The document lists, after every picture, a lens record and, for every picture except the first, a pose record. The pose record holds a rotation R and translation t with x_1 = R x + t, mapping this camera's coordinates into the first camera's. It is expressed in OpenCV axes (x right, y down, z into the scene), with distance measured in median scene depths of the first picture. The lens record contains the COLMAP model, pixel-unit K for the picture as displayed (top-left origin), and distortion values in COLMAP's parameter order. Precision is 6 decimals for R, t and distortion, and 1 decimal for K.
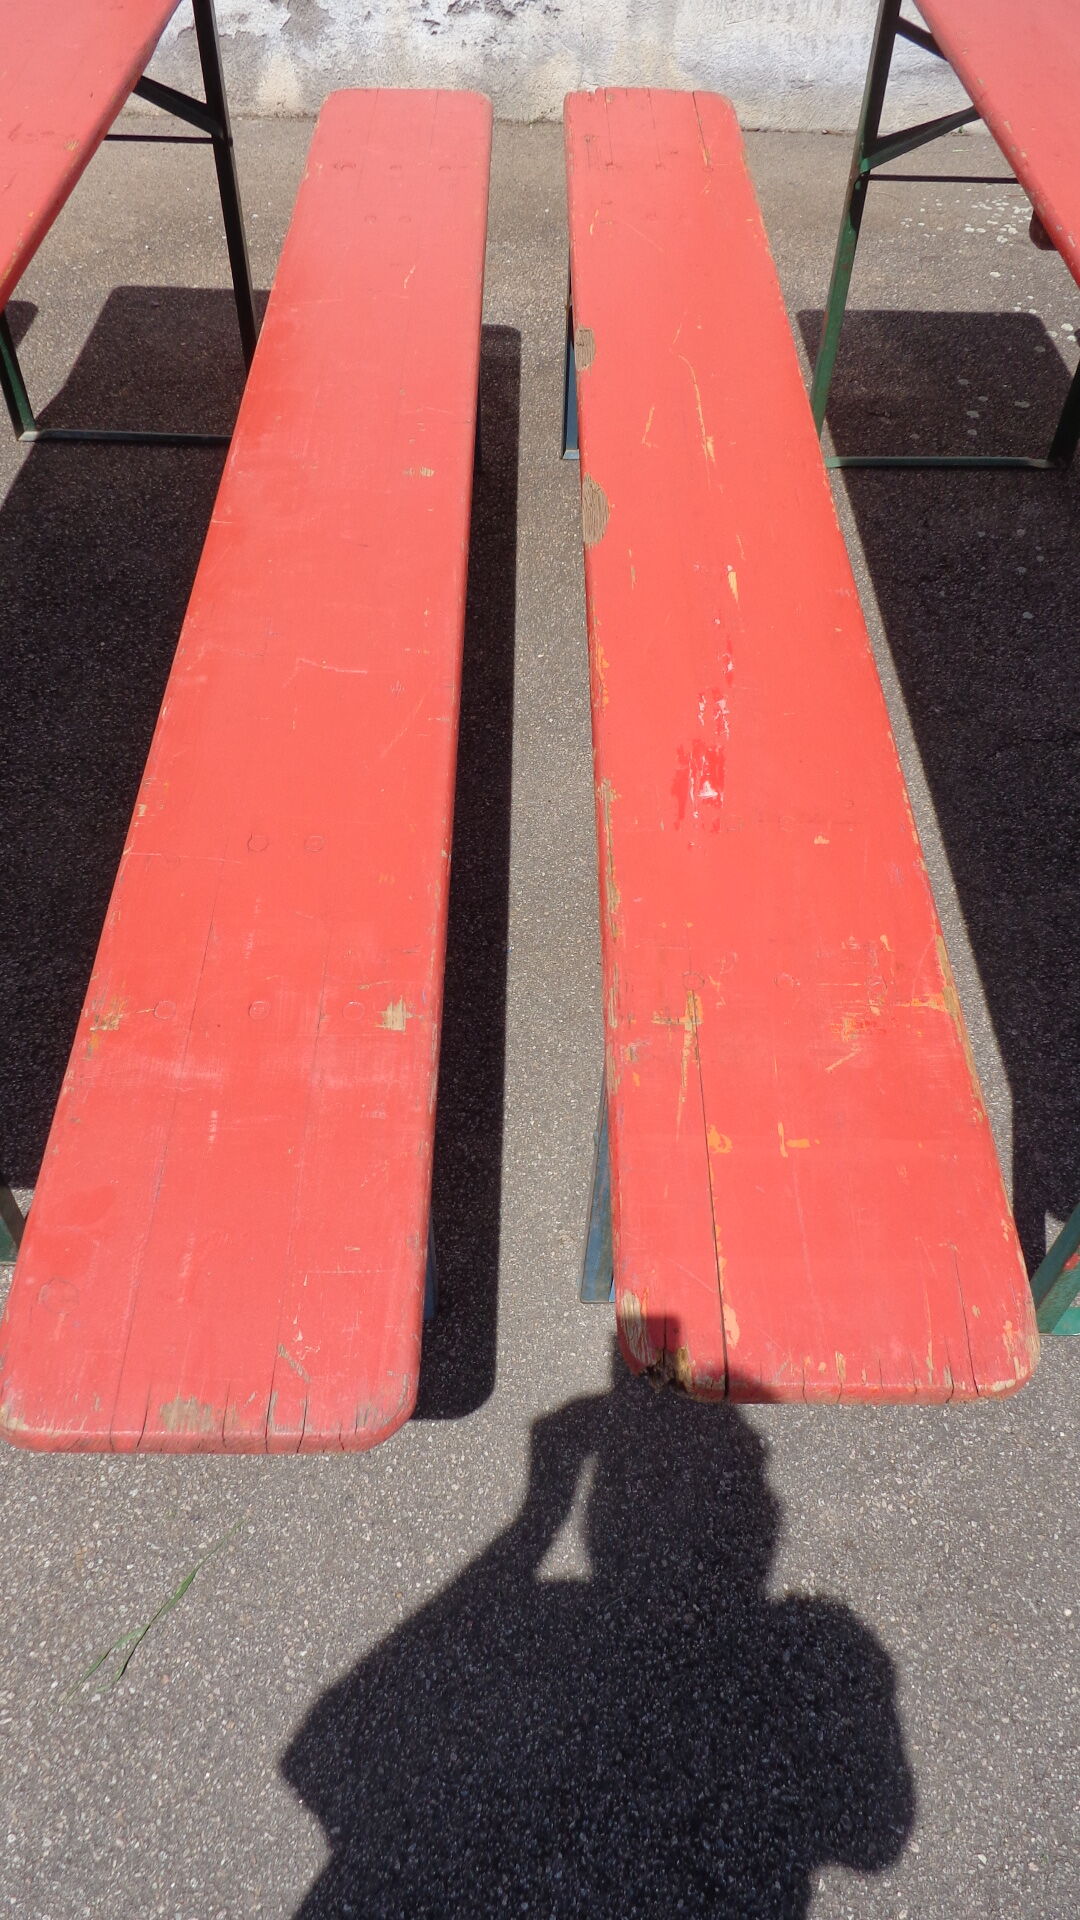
lens RADIAL K [[1421.0, 0, 525.0], [0, 1421.0, 961.0], [0, 0, 1]] dist [-0.007538, 0.000090]
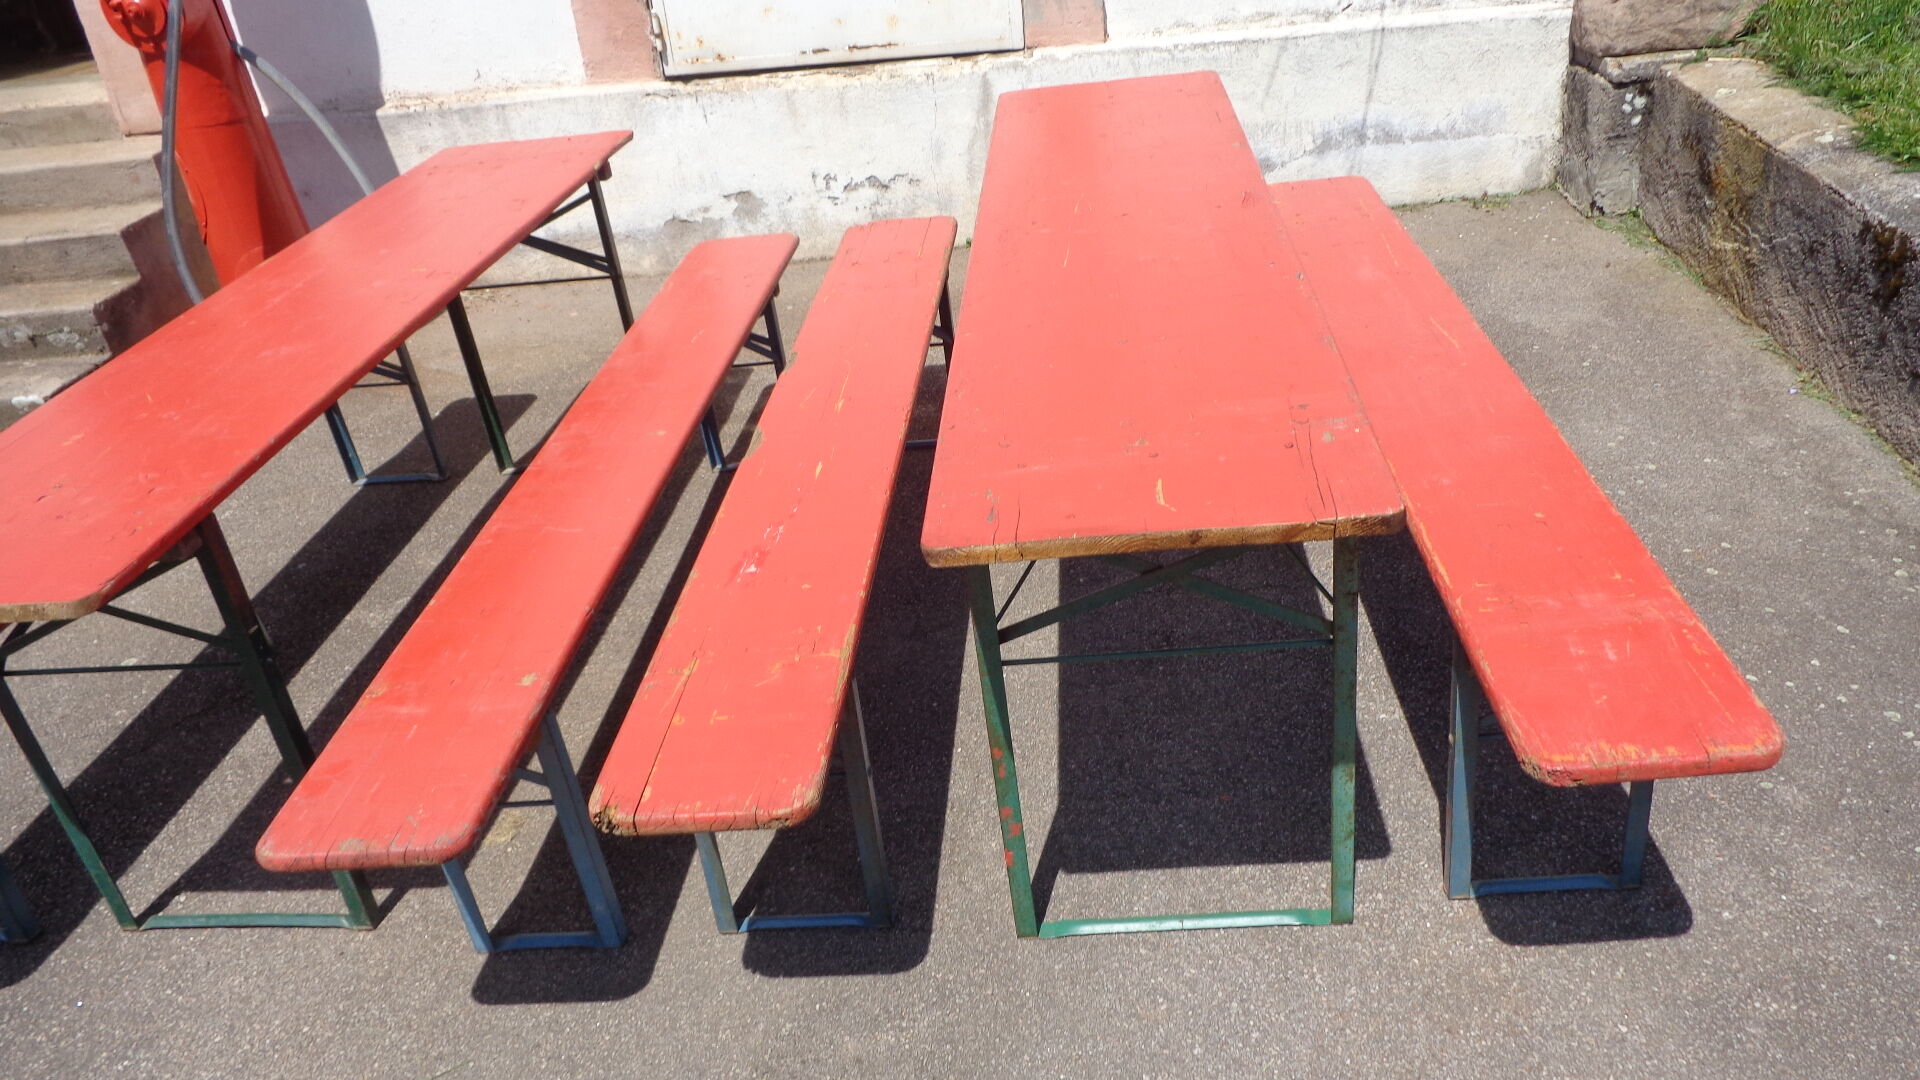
lens RADIAL K [[1421.0, 0, 969.6], [0, 1421.0, 526.9], [0, 0, 1]] dist [-0.007538, 0.000090]
pose [[0.988777, -0.084800, -0.123001, 0.454590], [0.036460, 0.935374, -0.351775, 0.333534], [0.144882, 0.343343, 0.927968, -0.418296]]
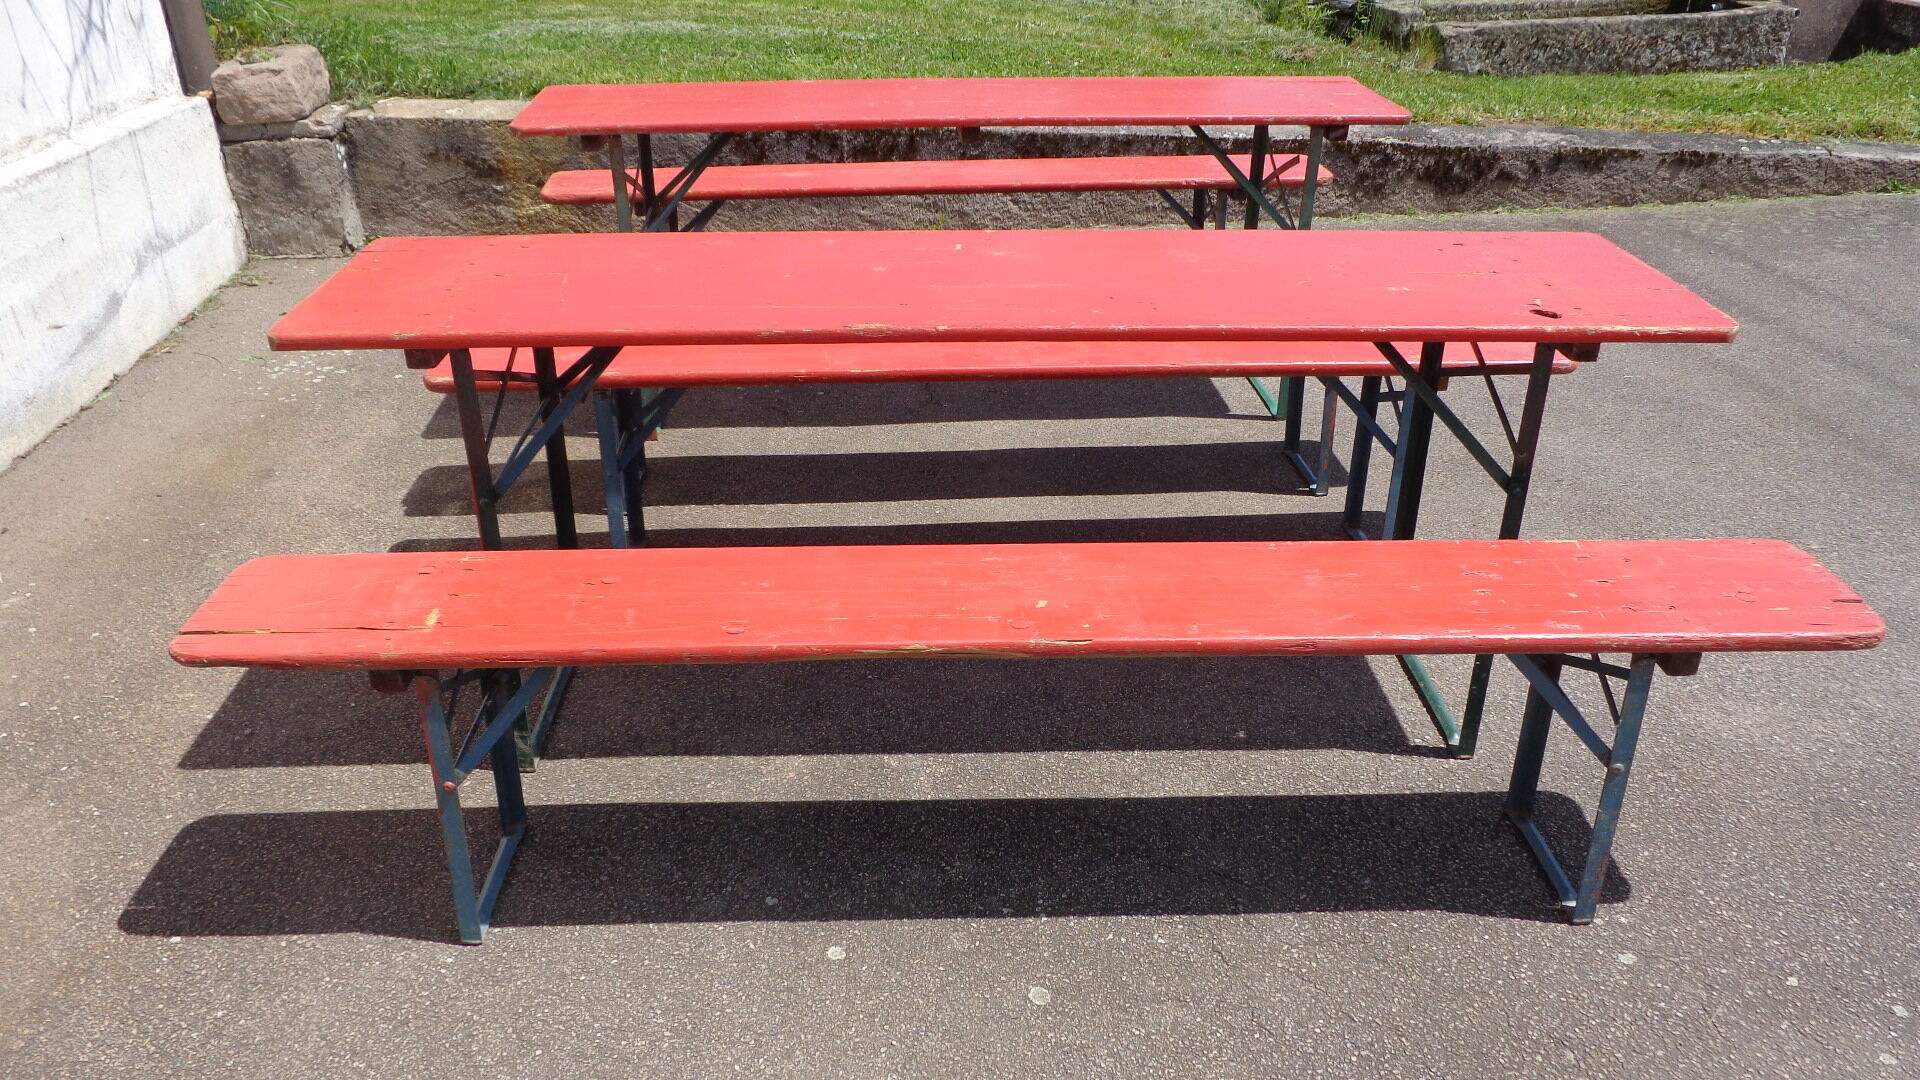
lens RADIAL K [[1421.0, 0, 962.0], [0, 1421.0, 525.8], [0, 0, 1]] dist [-0.007538, 0.000090]
pose [[-0.055420, -0.480799, 0.875078, -1.724792], [0.766271, 0.541402, 0.345995, -0.862469], [-0.640123, 0.689722, 0.338418, 0.575891]]
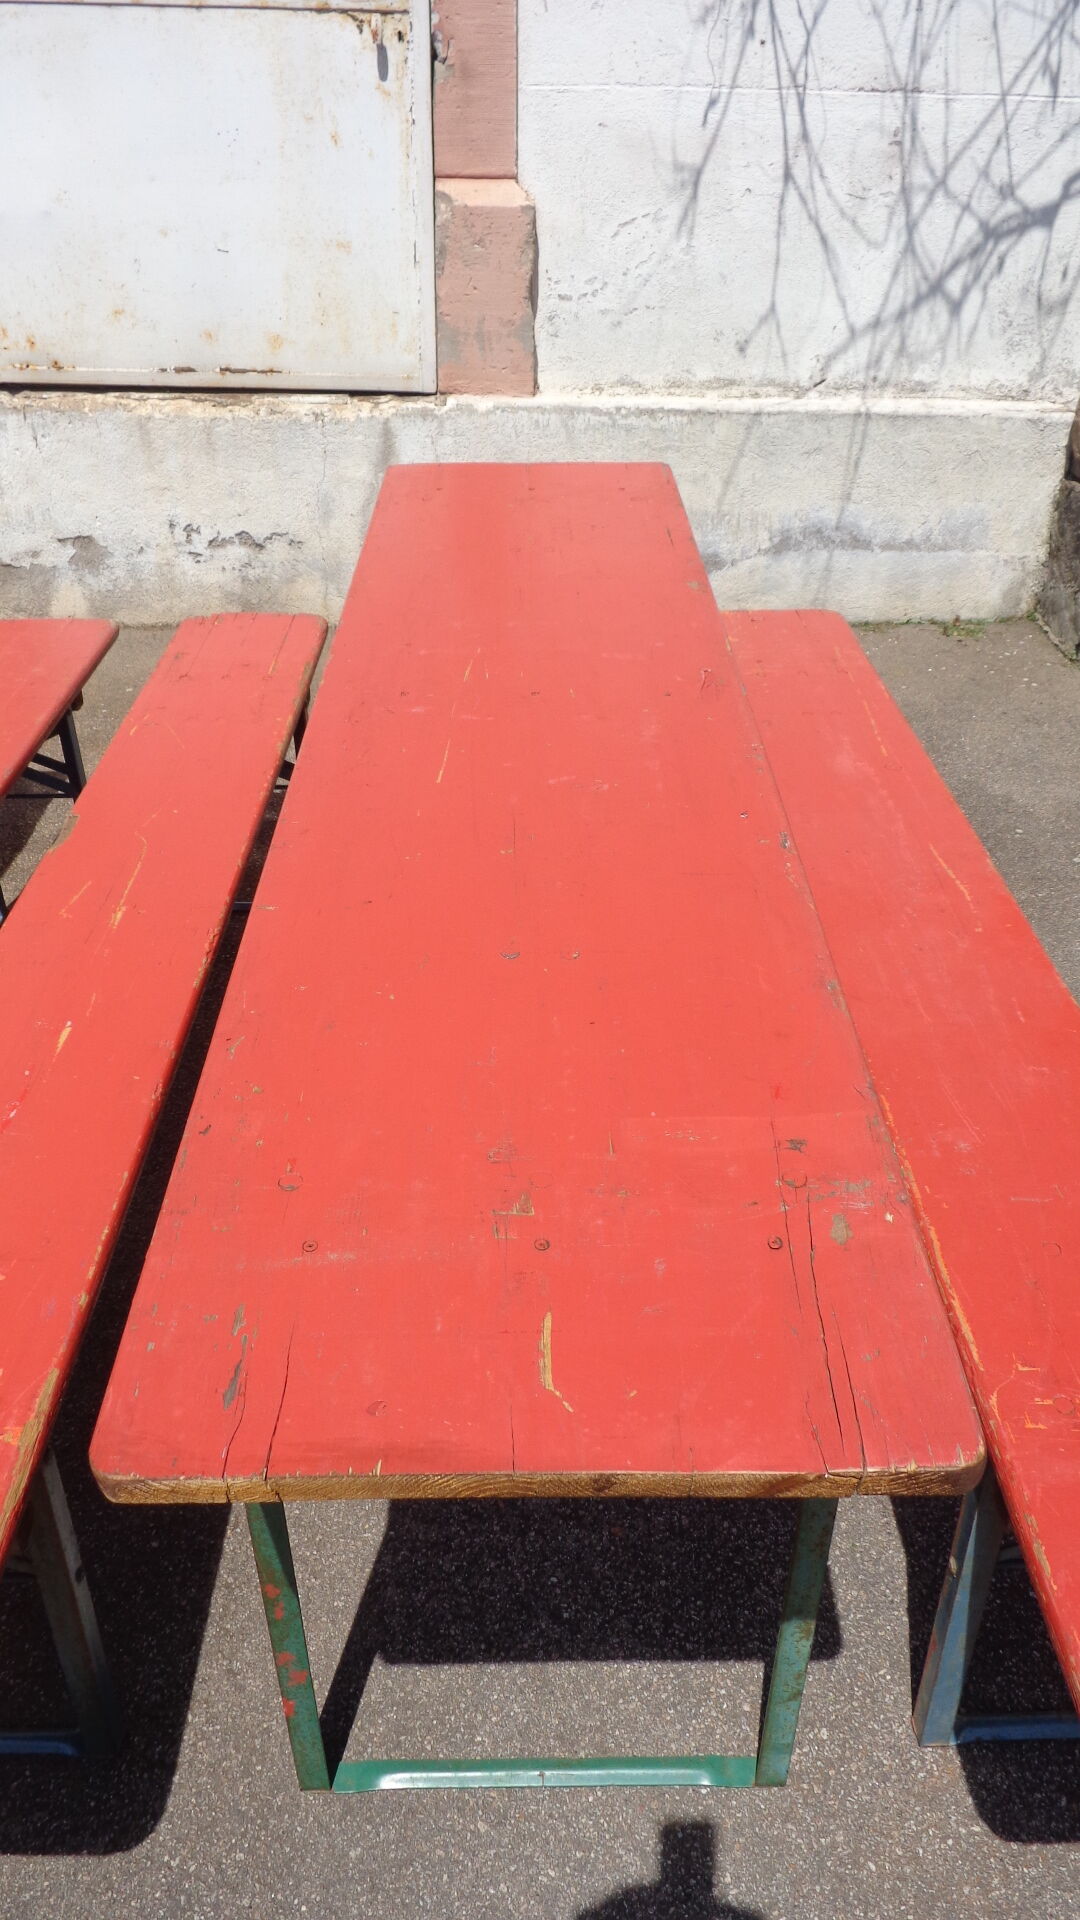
lens RADIAL K [[1421.0, 0, 527.9], [0, 1421.0, 959.3], [0, 0, 1]] dist [-0.007538, 0.000090]
pose [[0.999703, -0.016670, -0.017772, 0.470677], [0.011018, 0.959800, -0.280468, -0.007405], [0.021733, 0.280189, 0.959699, -0.071637]]
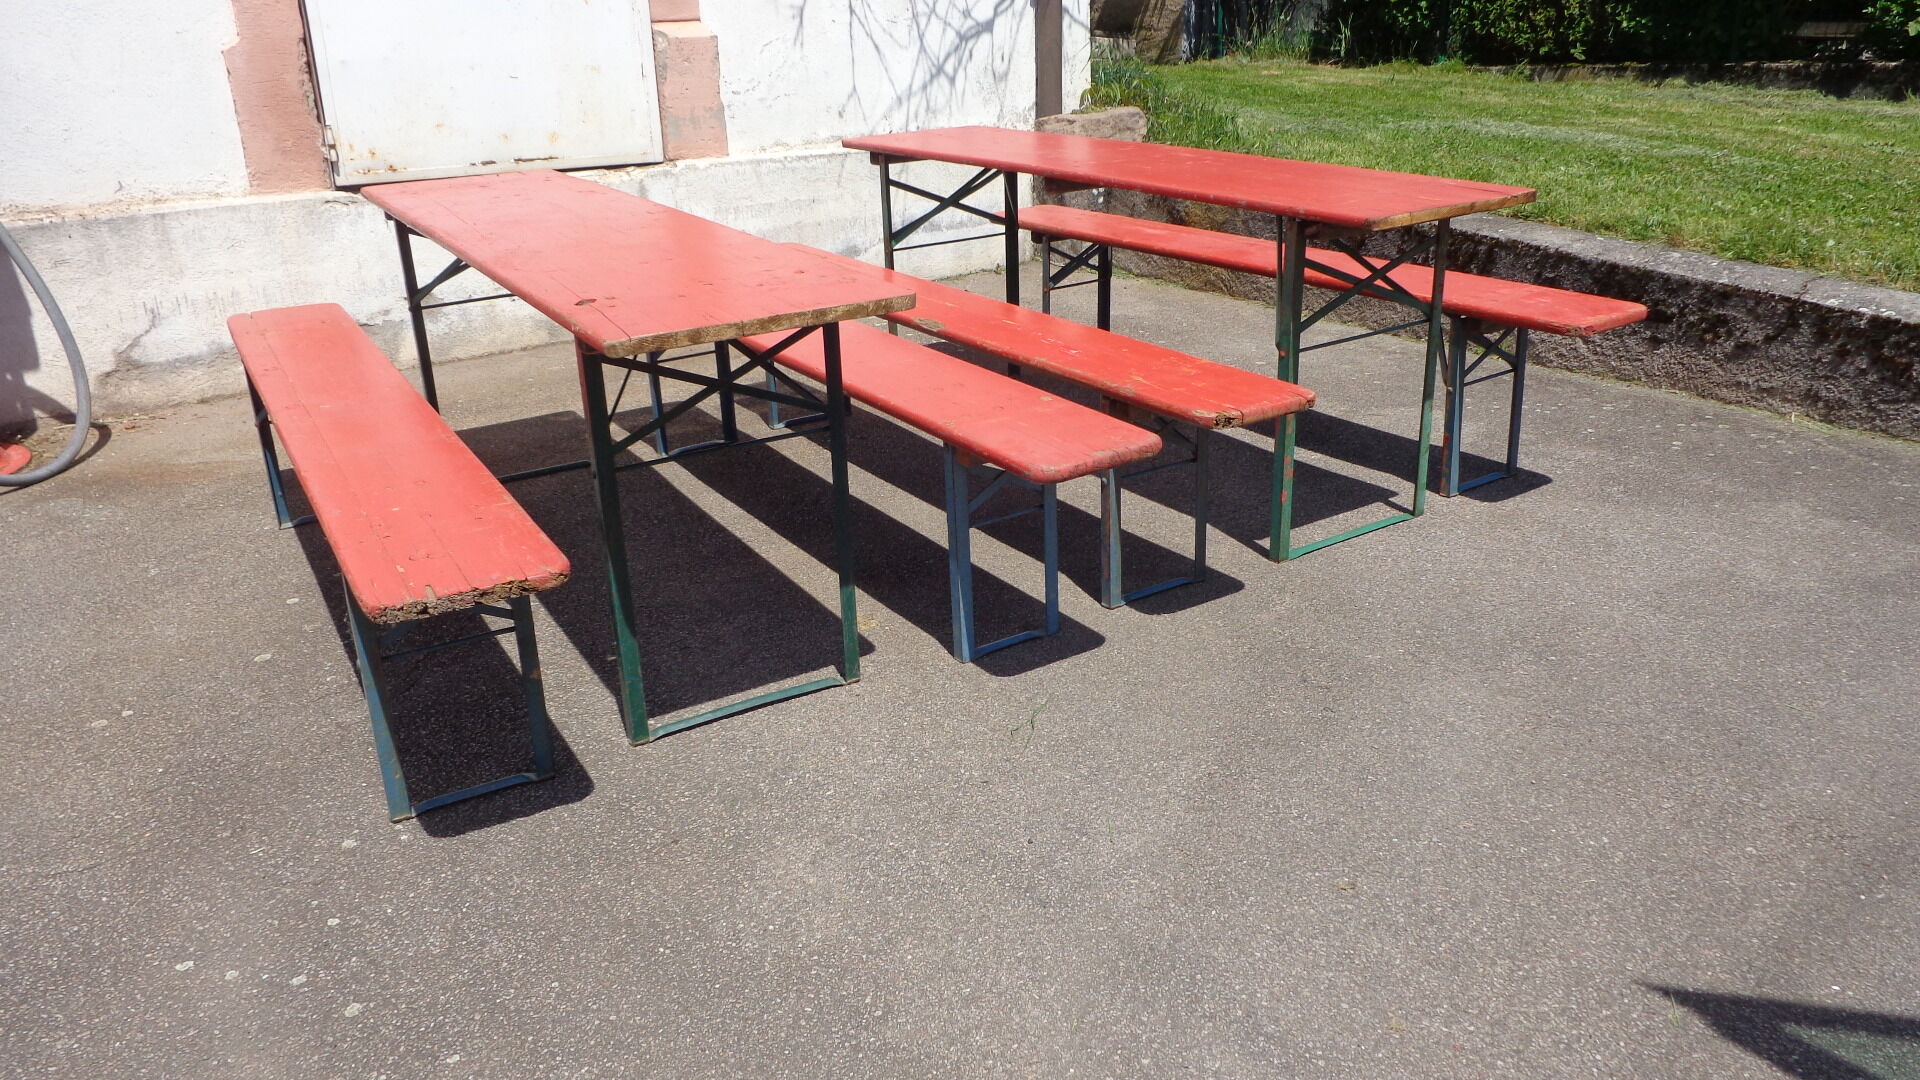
lens RADIAL K [[1421.0, 0, 968.9], [0, 1421.0, 520.6], [0, 0, 1]] dist [-0.007538, 0.000090]
pose [[0.838036, -0.244390, 0.487821, -0.966296], [0.450948, 0.813556, -0.367114, 0.703168], [-0.307151, 0.527637, 0.791996, -0.537677]]
